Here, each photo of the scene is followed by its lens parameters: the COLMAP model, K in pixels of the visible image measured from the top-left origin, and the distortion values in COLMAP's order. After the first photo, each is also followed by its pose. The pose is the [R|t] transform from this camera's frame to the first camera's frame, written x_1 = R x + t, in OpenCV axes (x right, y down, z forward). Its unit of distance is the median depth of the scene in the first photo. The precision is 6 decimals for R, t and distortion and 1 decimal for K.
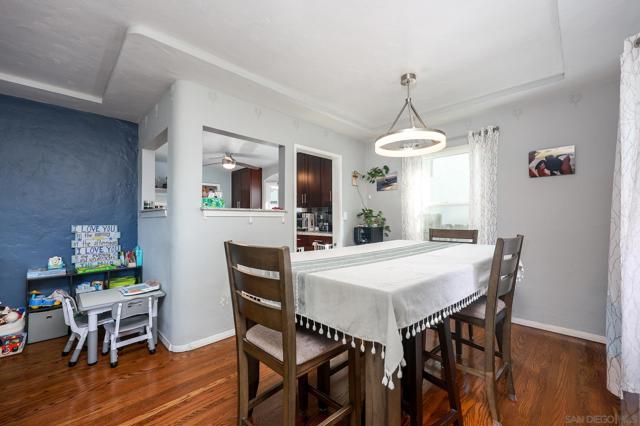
lens RADIAL K [[260.9, 0, 320.0], [0, 260.9, 213.0], [0, 0, 1]] dist [0.001135, 0.000261]
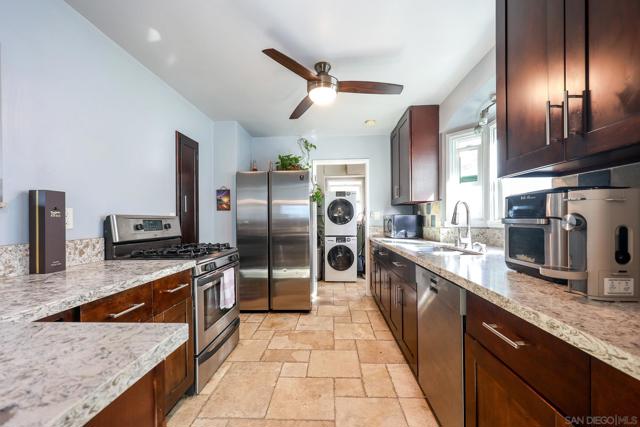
lens RADIAL K [[268.4, 0, 319.3], [0, 268.4, 218.7], [0, 0, 1]] dist [-0.000482, -0.000104]
pose [[0.672631, -0.003257, -0.739971, -0.037780], [0.021313, 0.999661, 0.014974, 0.014480], [0.739671, -0.025843, 0.672472, 0.855687]]
